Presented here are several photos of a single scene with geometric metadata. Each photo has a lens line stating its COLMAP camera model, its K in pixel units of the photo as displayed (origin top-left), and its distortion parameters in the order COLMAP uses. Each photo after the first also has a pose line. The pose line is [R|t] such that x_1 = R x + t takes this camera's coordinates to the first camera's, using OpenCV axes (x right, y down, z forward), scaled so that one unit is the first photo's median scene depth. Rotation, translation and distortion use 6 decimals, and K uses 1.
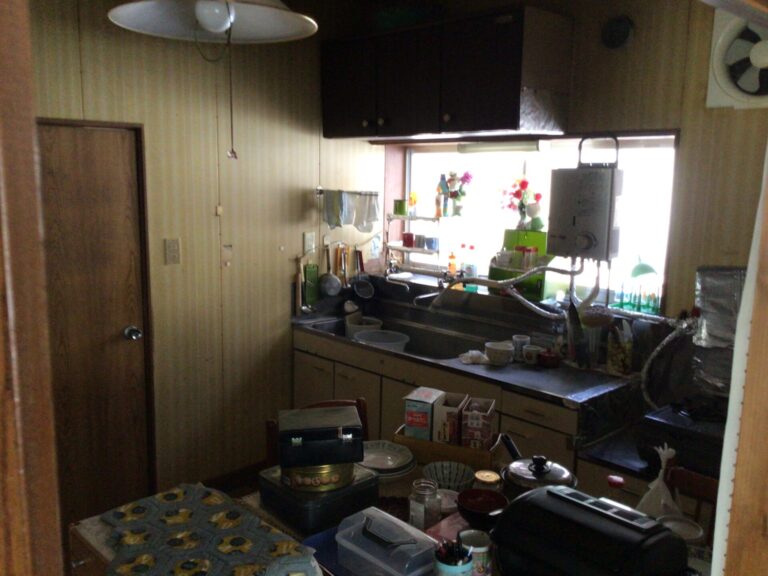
lens RADIAL K [[691.7, 0, 384.0], [0, 691.7, 288.0], [0, 0, 1]] dist [0.001504, 0.000162]
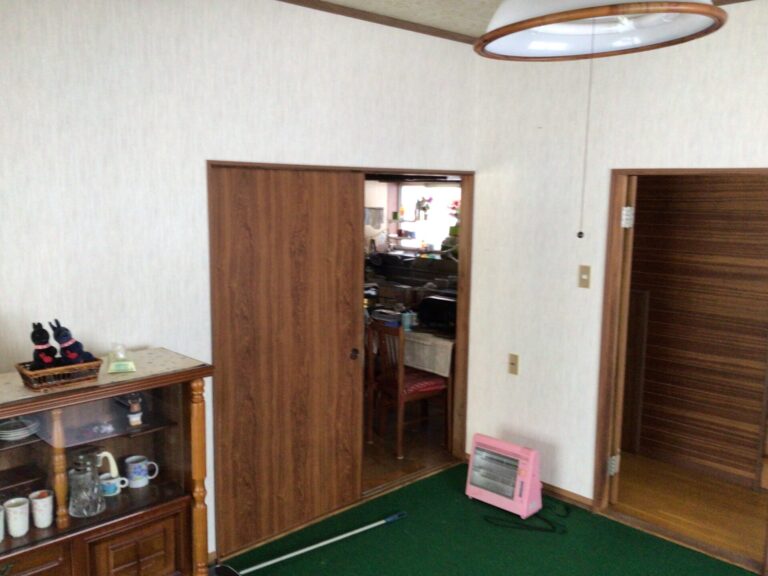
lens RADIAL K [[705.5, 0, 384.0], [0, 705.5, 288.0], [0, 0, 1]] dist [-0.001434, -0.000135]
pose [[0.999922, -0.011120, -0.005757, 0.001250], [0.011000, 0.999733, -0.020344, 0.119050], [0.005982, 0.020279, 0.999776, -0.916729]]
